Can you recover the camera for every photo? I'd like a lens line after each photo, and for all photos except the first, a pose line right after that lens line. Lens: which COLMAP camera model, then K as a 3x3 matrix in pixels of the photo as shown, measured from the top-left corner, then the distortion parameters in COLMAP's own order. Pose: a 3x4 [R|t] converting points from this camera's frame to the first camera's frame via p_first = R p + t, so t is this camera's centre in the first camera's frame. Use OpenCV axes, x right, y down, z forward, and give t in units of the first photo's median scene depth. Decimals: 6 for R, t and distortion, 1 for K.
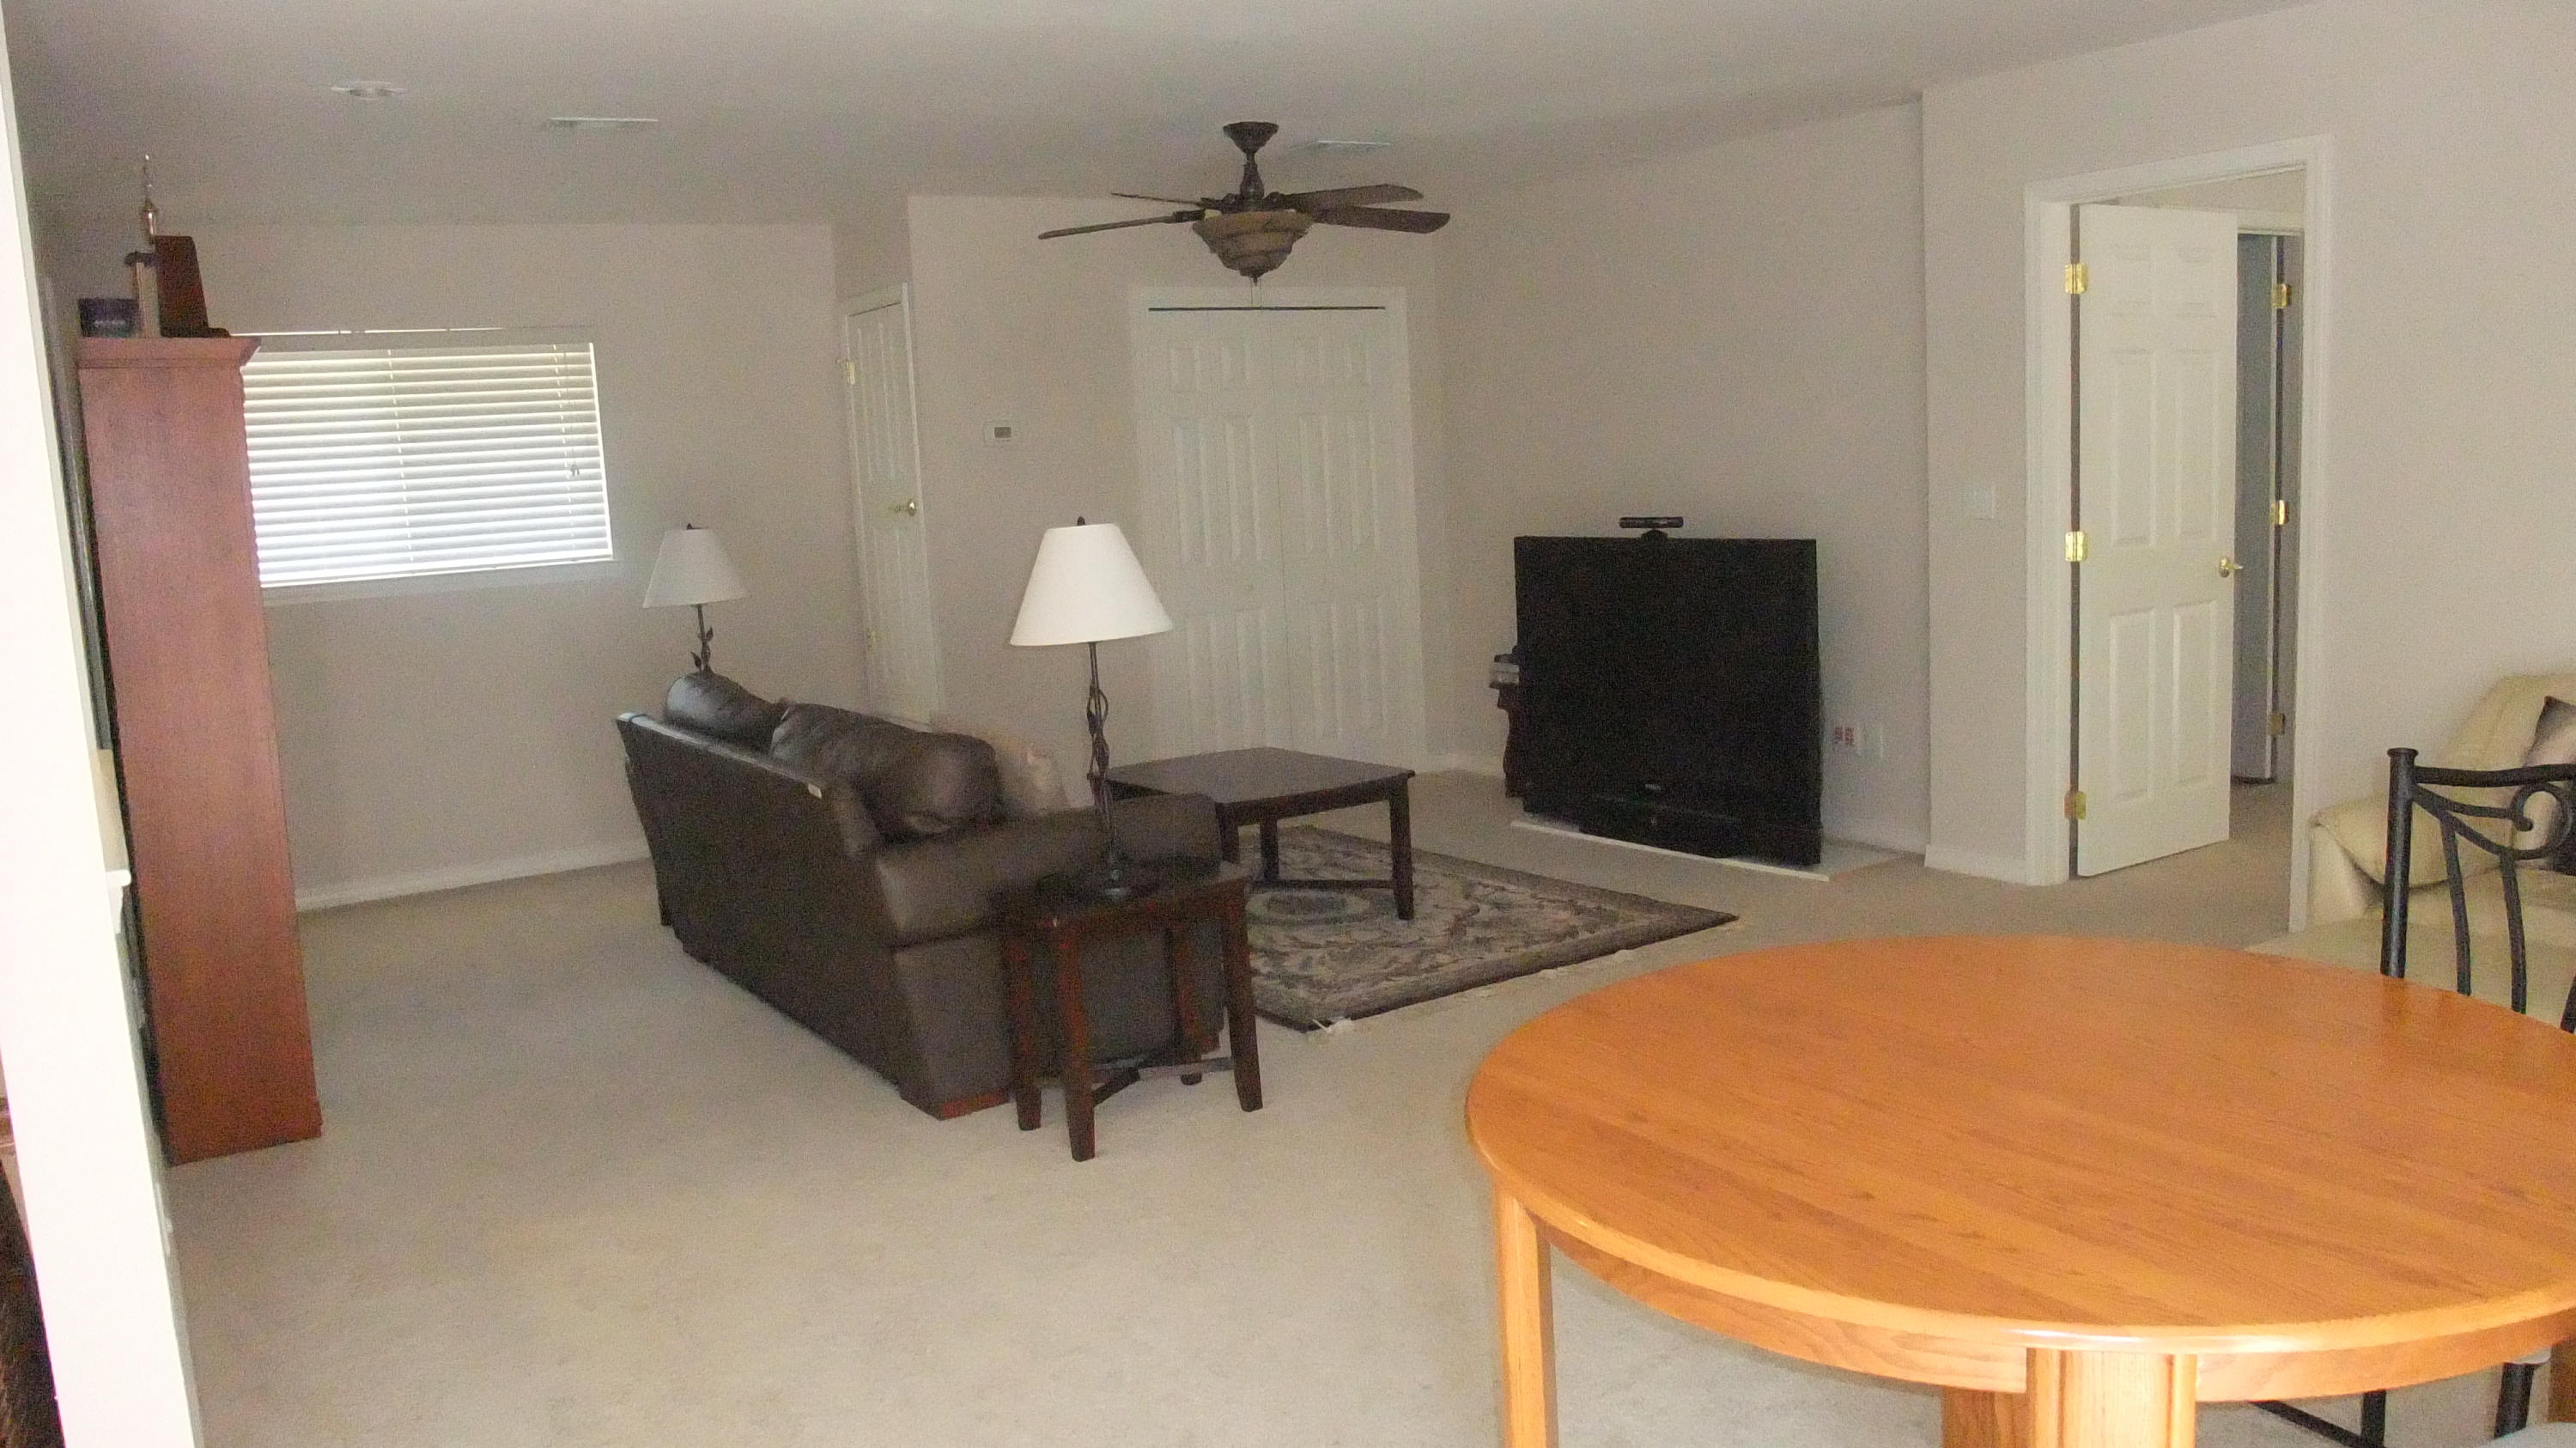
lens RADIAL K [[1970.0, 0, 1282.7], [0, 1970.0, 738.2], [0, 0, 1]] dist [-0.062098, 0.001596]
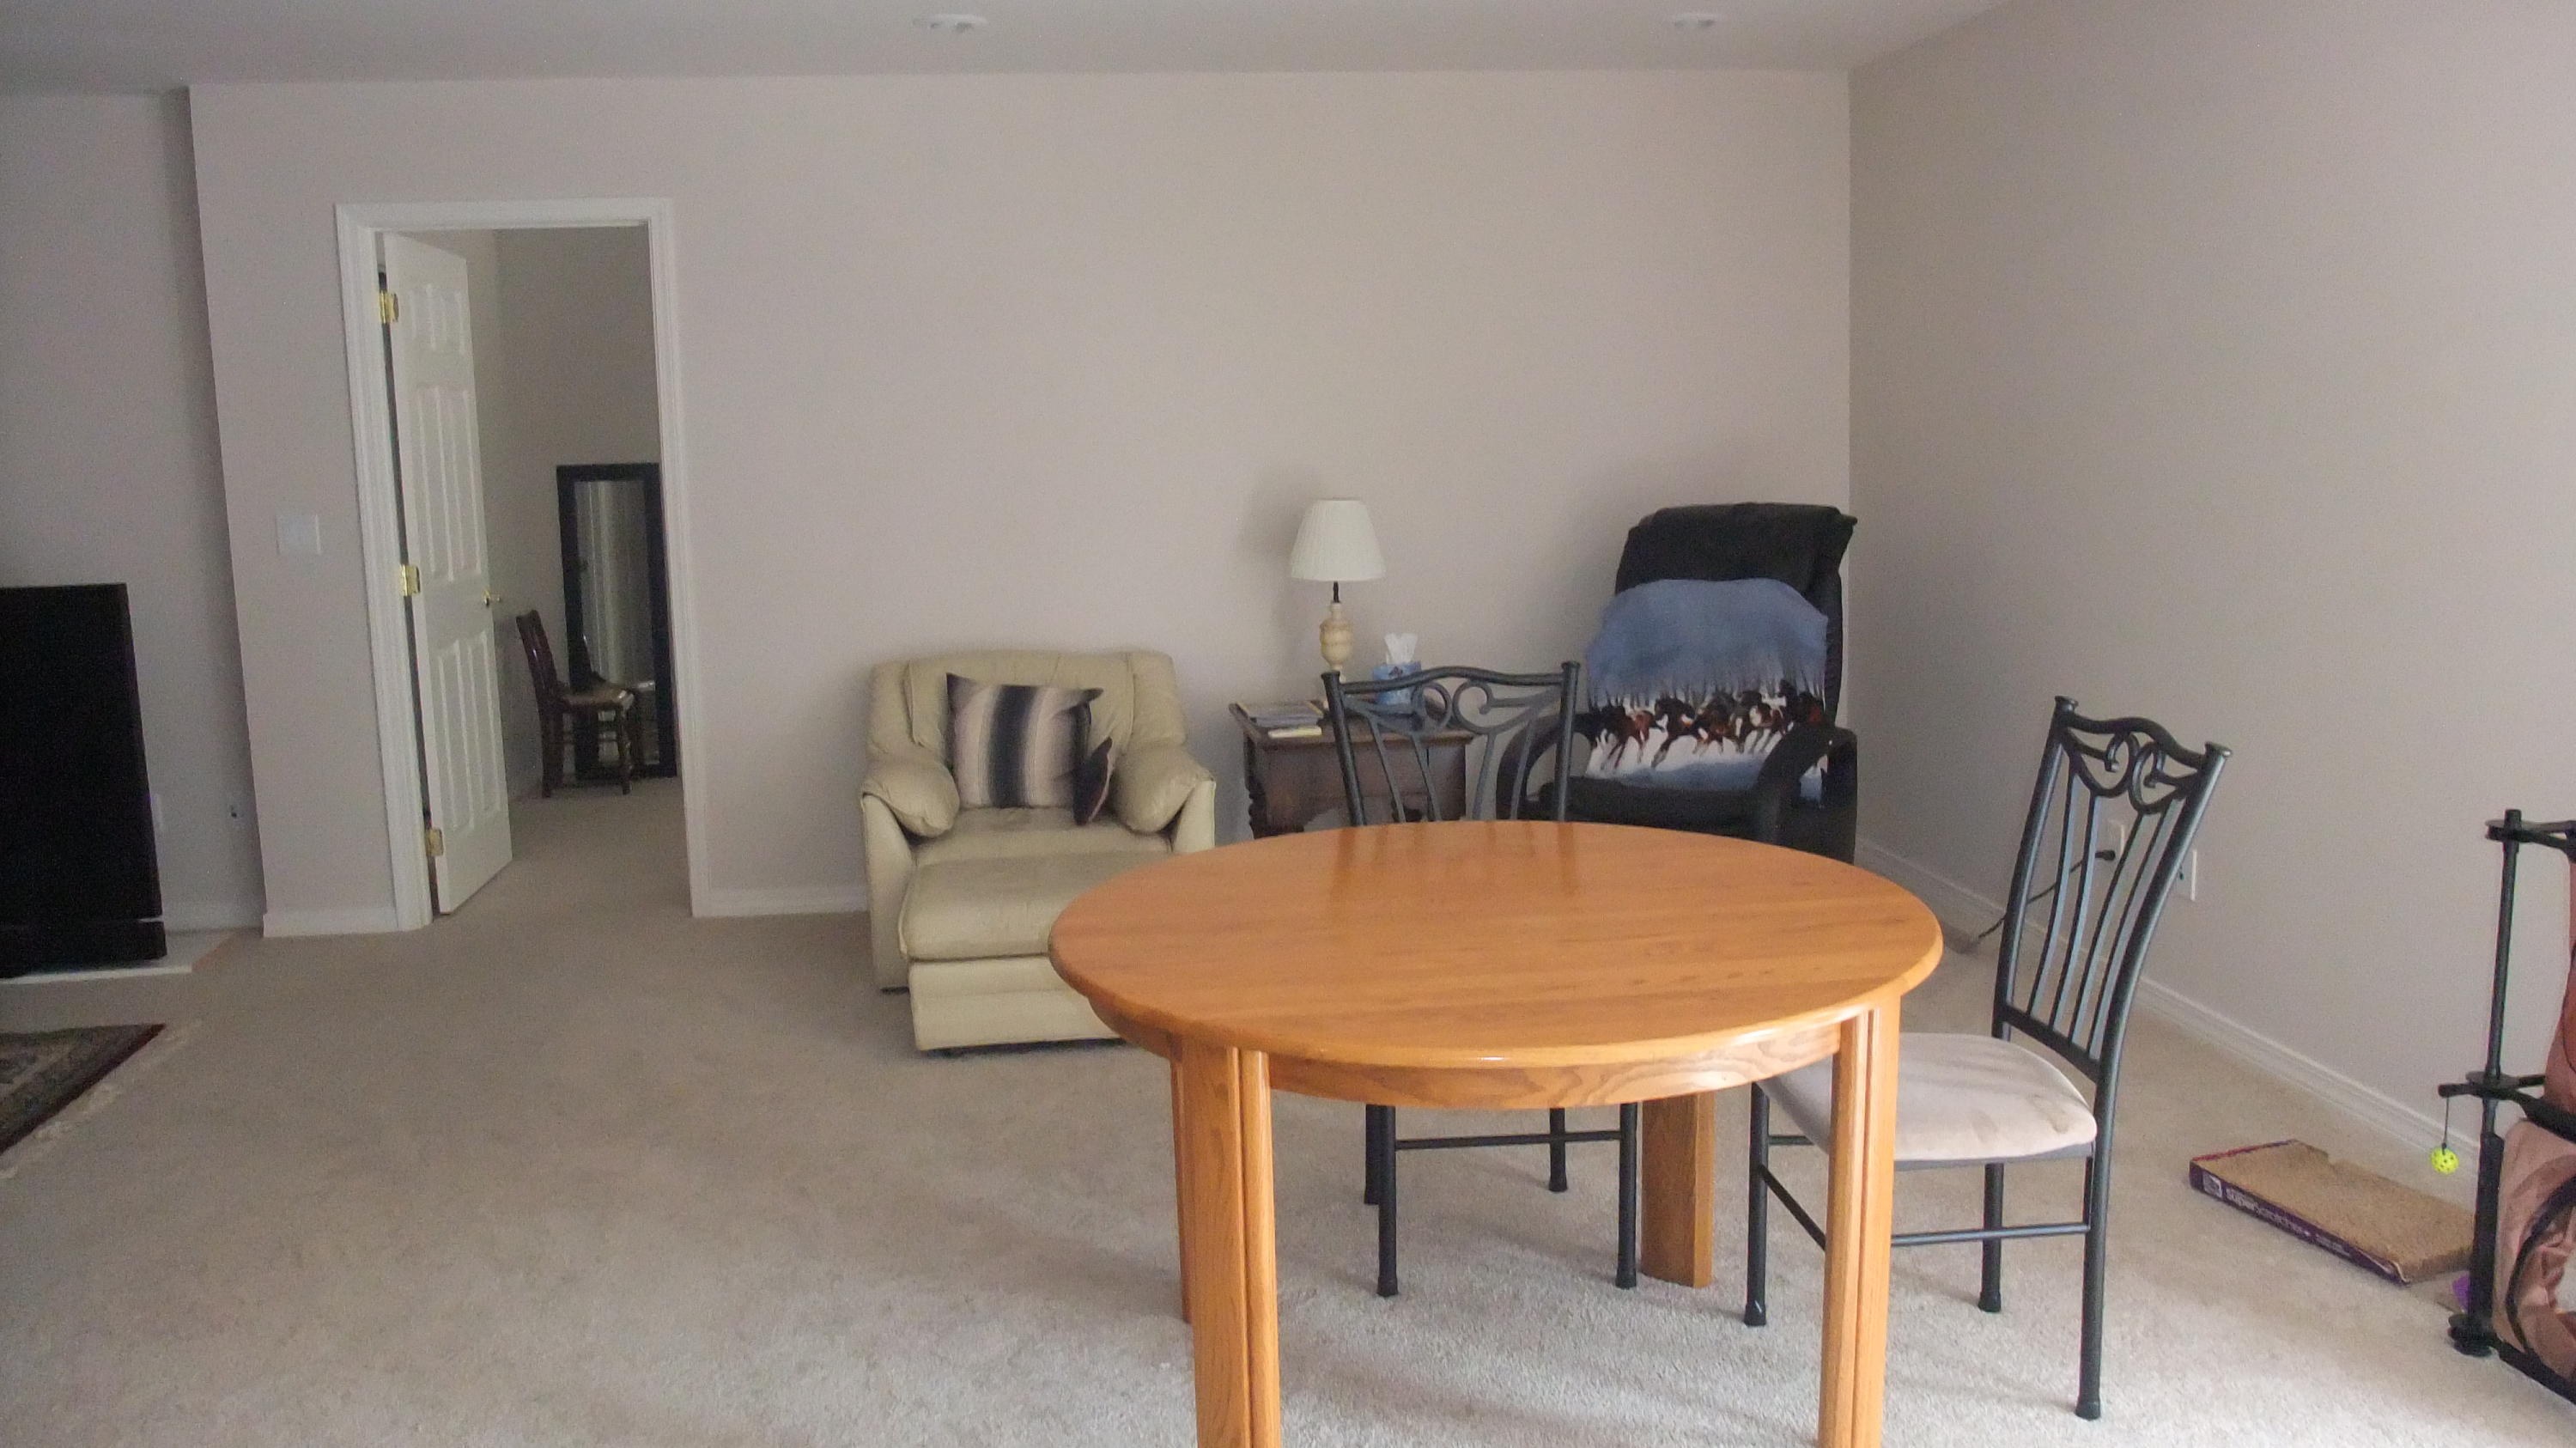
lens RADIAL K [[1970.0, 0, 1282.7], [0, 1970.0, 738.2], [0, 0, 1]] dist [-0.062098, 0.001596]
pose [[0.399521, -0.091549, 0.912141, -0.322627], [0.127218, 0.990910, 0.043733, -0.006391], [-0.907854, 0.098569, 0.407536, 0.210681]]
